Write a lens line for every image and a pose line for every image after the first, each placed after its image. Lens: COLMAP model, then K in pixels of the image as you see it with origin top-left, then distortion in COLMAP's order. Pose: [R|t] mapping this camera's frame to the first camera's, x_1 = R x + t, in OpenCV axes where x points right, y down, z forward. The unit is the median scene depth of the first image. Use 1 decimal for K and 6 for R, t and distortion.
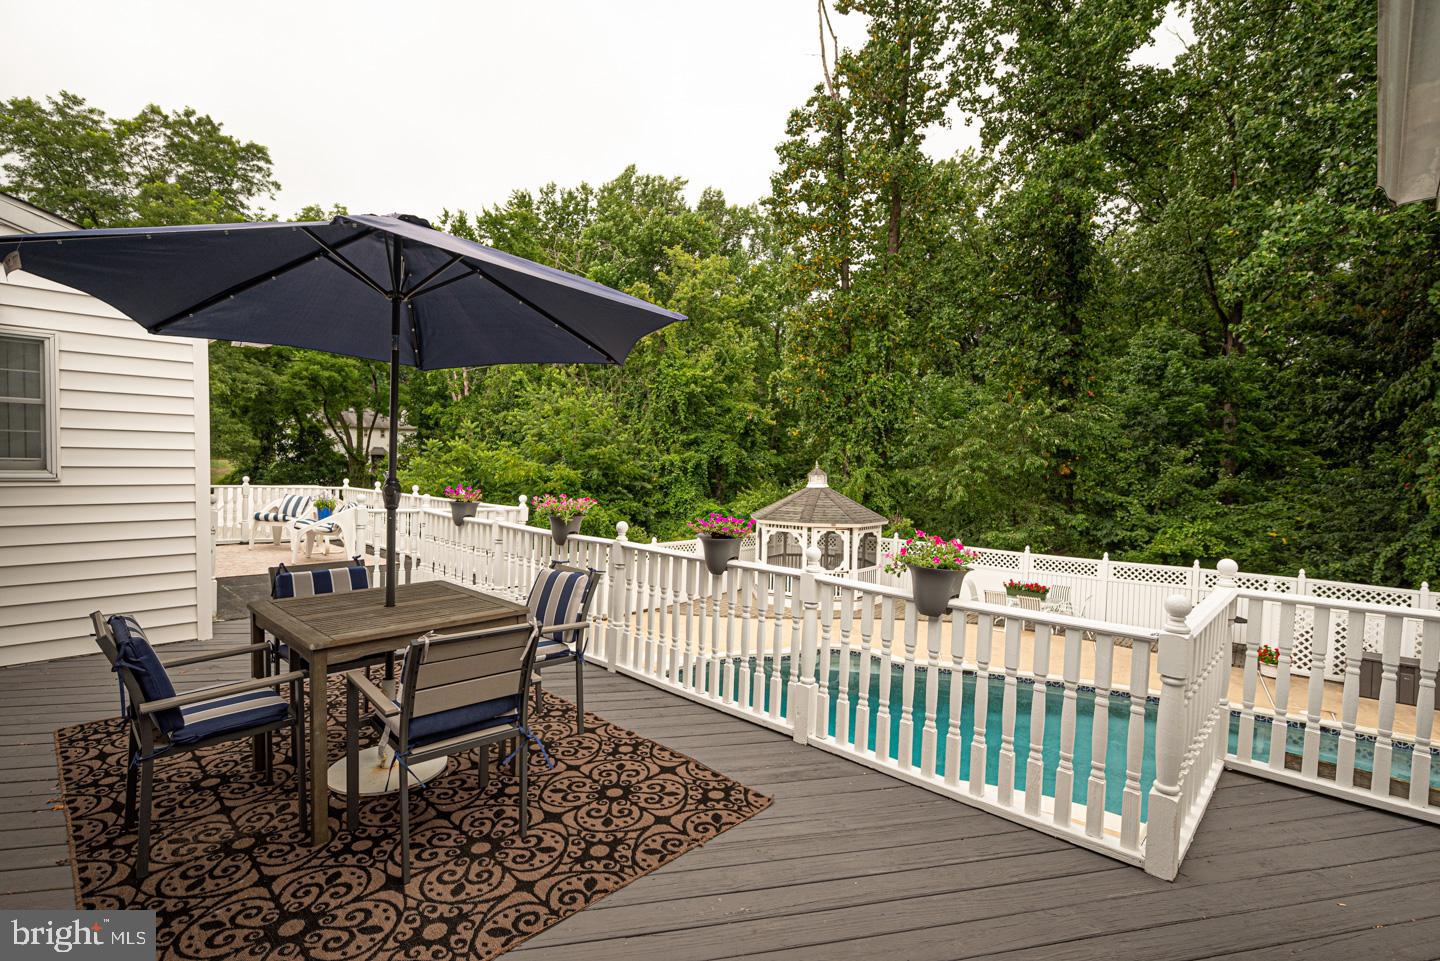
lens RADIAL K [[692.8, 0, 720.0], [0, 692.8, 480.5], [0, 0, 1]] dist [-0.001281, -0.000375]
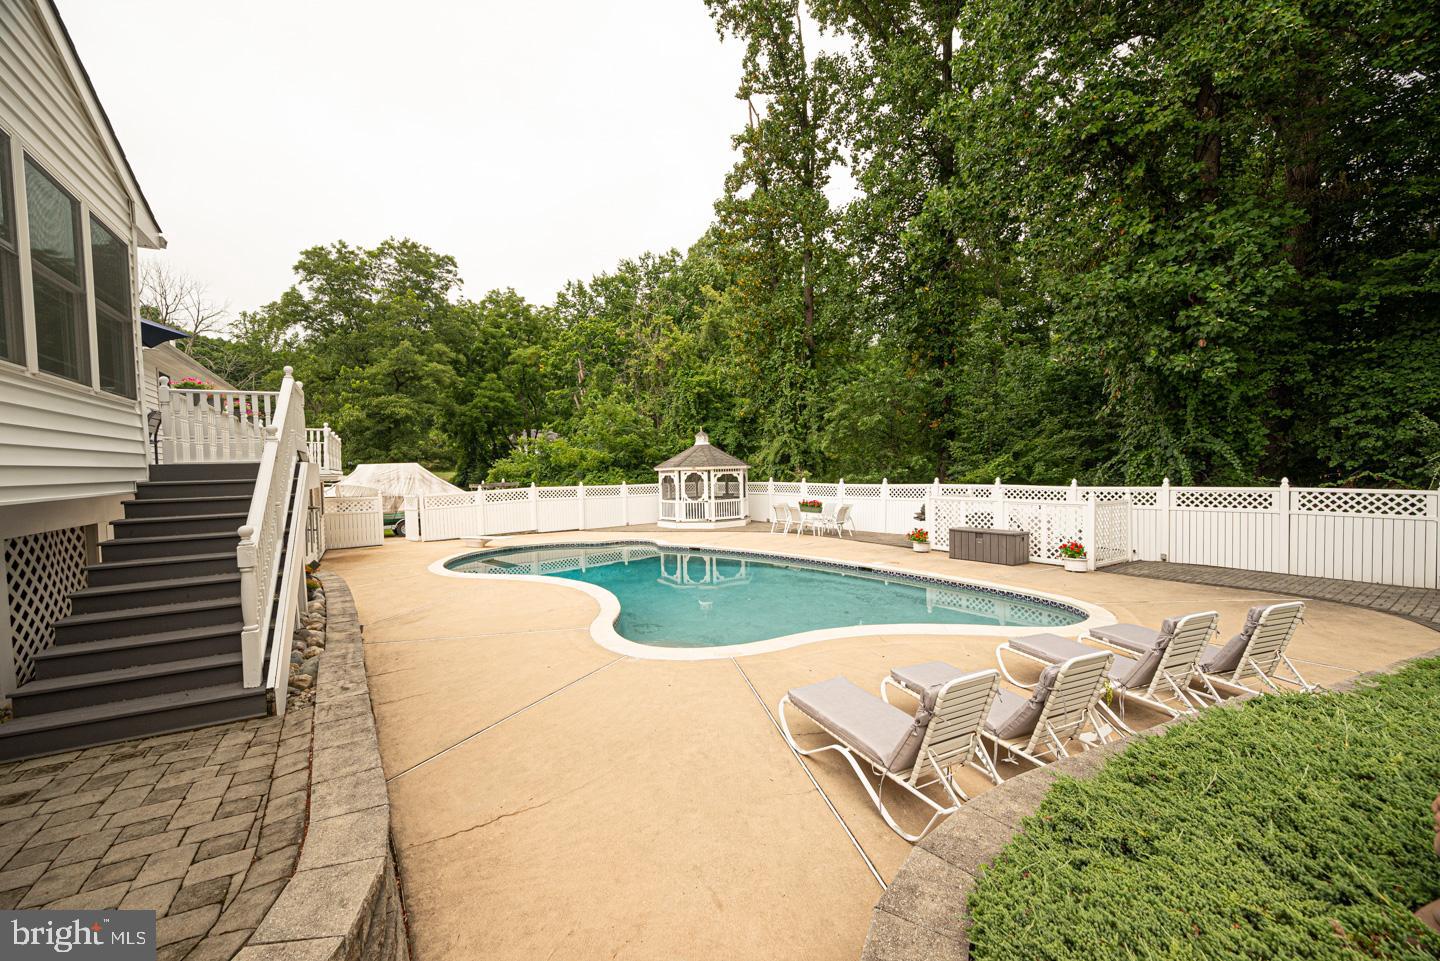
lens RADIAL K [[571.3, 0, 710.4], [0, 571.3, 479.9], [0, 0, 1]] dist [-0.001060, 0.000066]
pose [[0.962516, -0.038271, -0.268512, 0.349549], [0.036106, 0.999263, -0.012997, 0.072262], [0.268811, 0.002815, 0.963189, -0.078299]]
